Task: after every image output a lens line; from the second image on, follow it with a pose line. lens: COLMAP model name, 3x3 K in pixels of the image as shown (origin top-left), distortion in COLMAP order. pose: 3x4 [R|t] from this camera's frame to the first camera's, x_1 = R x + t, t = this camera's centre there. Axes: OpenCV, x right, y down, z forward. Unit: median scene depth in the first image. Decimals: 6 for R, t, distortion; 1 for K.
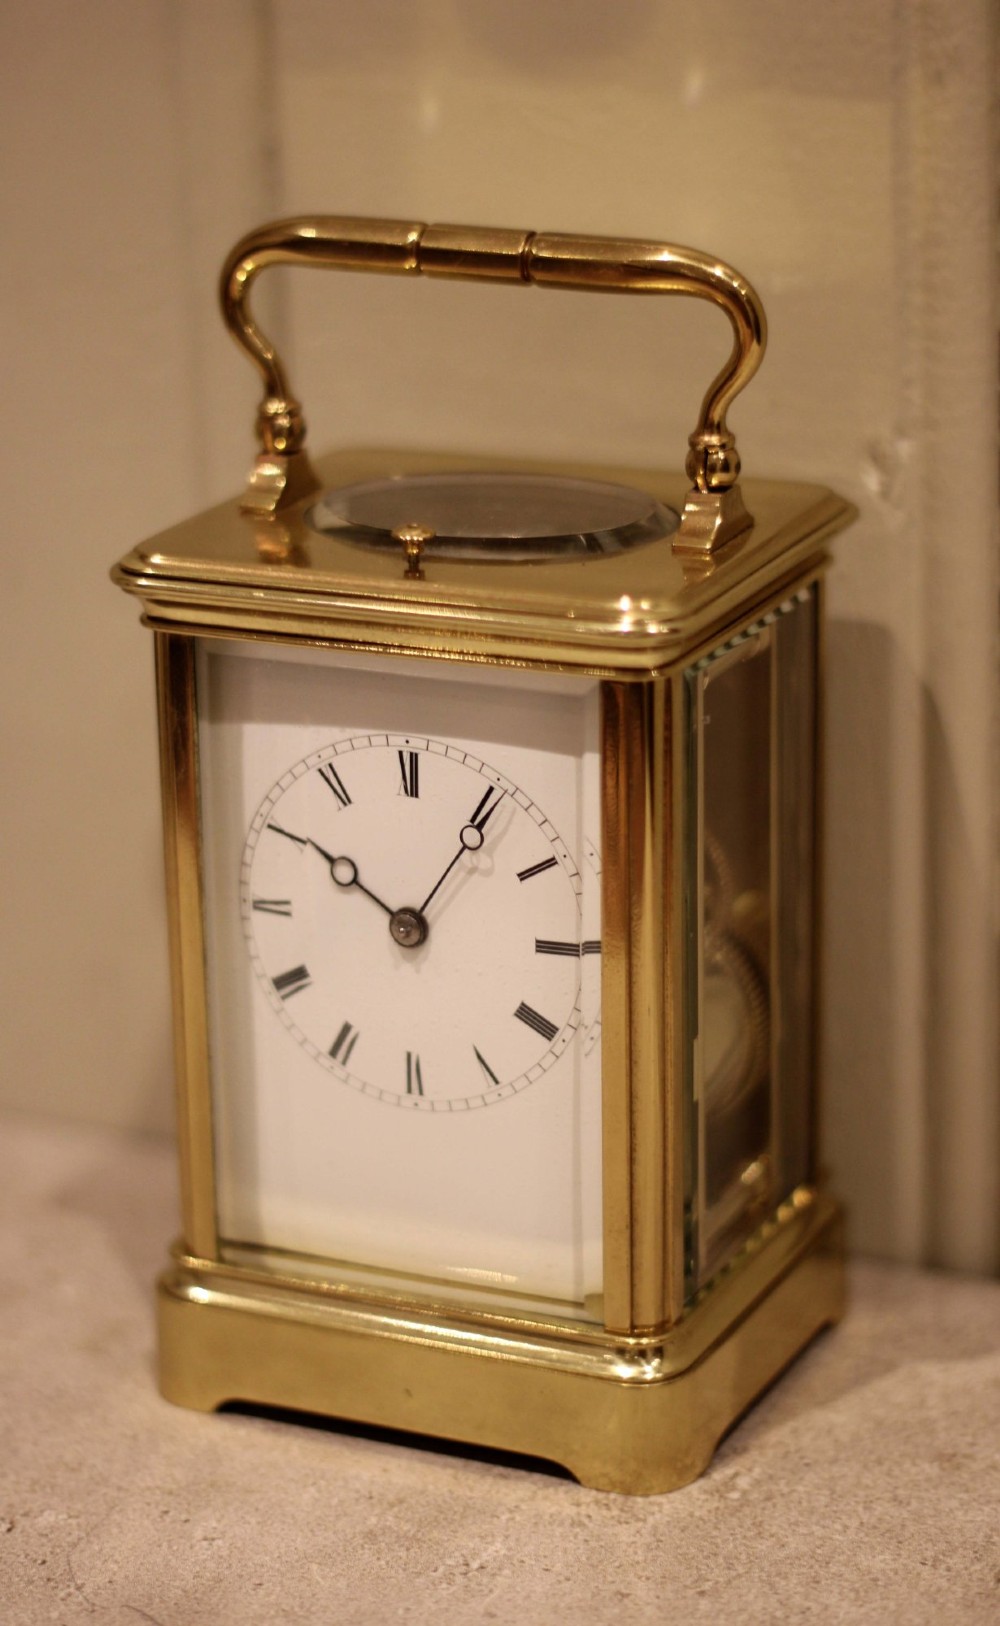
lens RADIAL K [[4133.5, 0, 500.0], [0, 4133.5, 813.0], [0, 0, 1]] dist [0.006656, -0.147877]
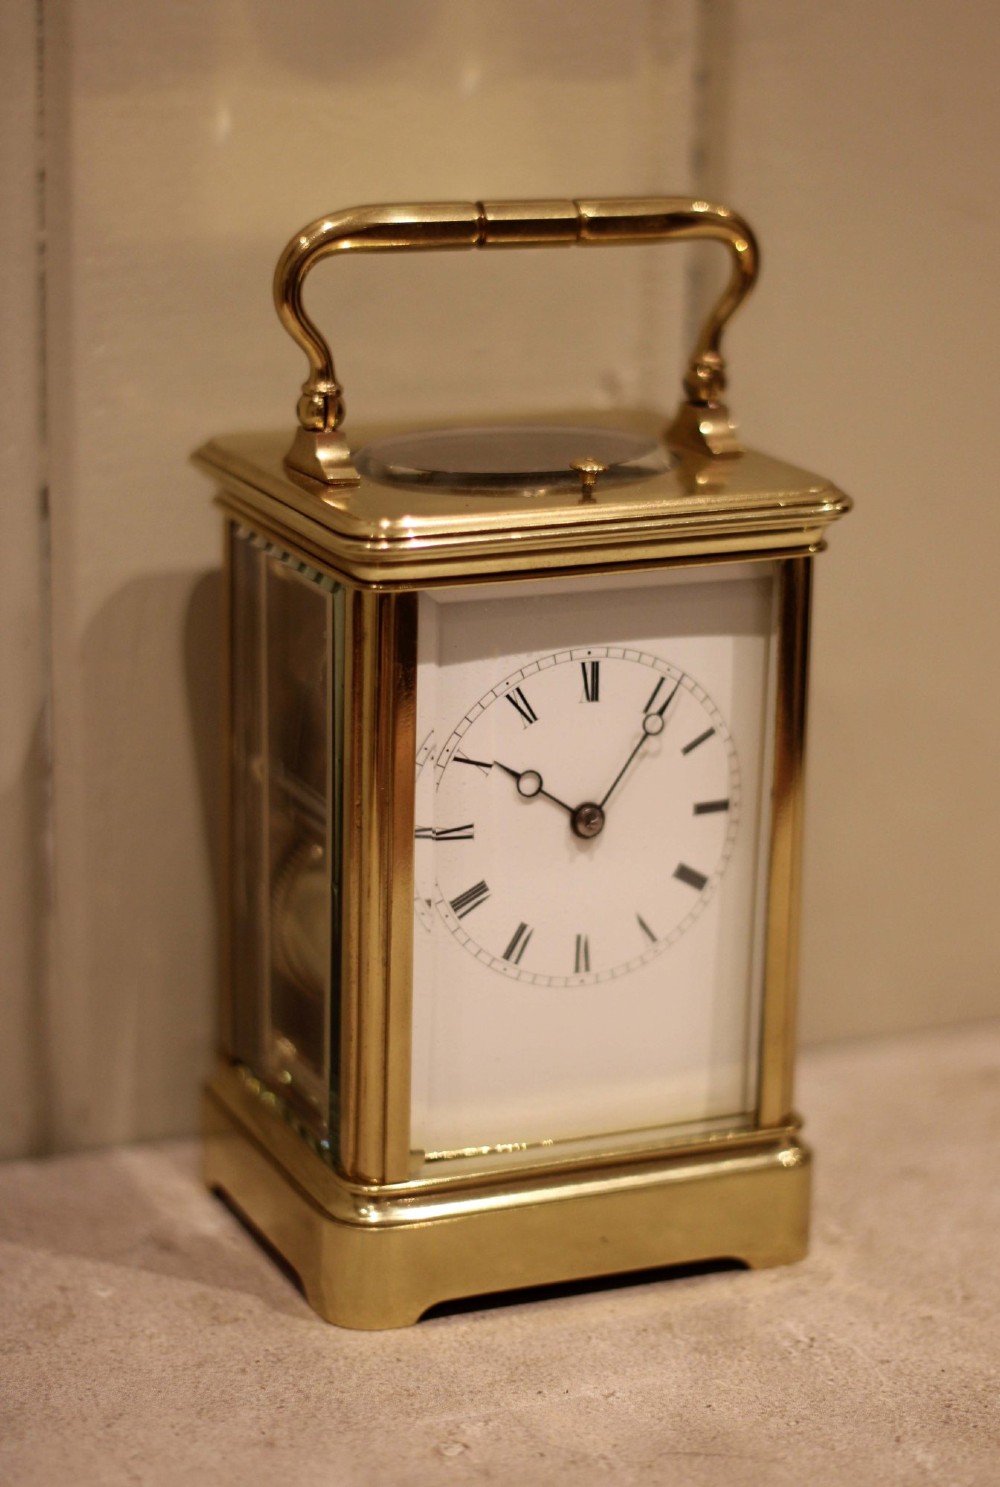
lens RADIAL K [[3823.3, 0, 500.0], [0, 3823.3, 743.5], [0, 0, 1]] dist [0.057642, 0.097236]
pose [[0.671197, -0.172754, 0.720868, -0.781327], [0.203160, 0.978100, 0.045238, -0.044478], [-0.712896, 0.116088, 0.691594, 0.295496]]
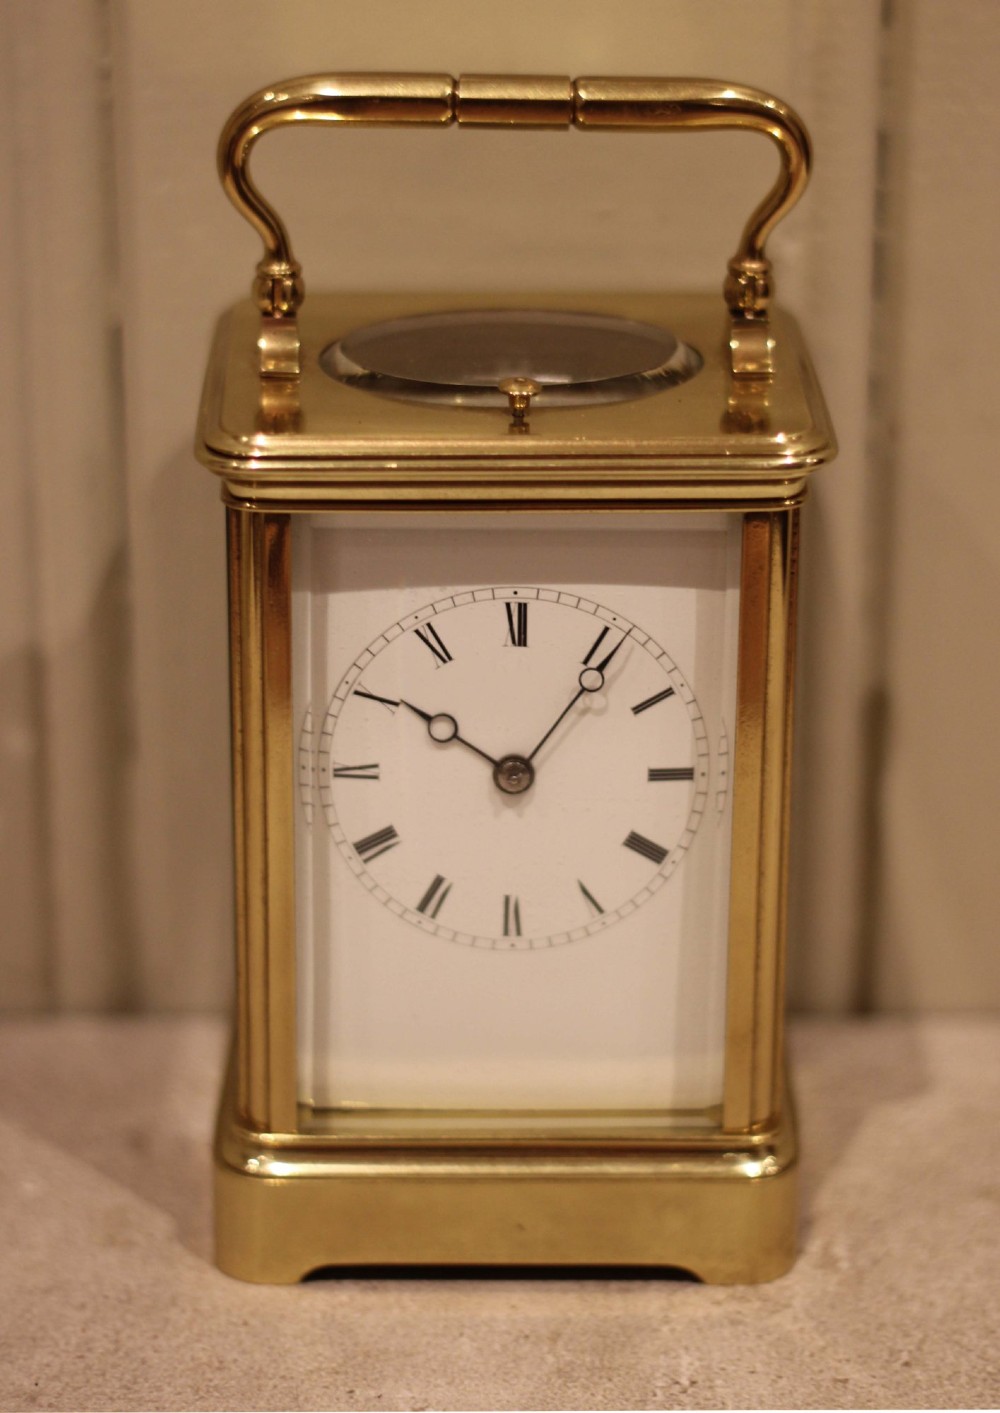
lens RADIAL K [[4079.7, 0, 500.5], [0, 4079.7, 621.7], [0, 0, 1]] dist [0.024484, 0.272078]
pose [[0.904551, -0.128500, 0.406541, -0.423776], [0.111202, 0.991604, 0.066002, -0.075098], [-0.411609, -0.014493, 0.911245, 0.094777]]
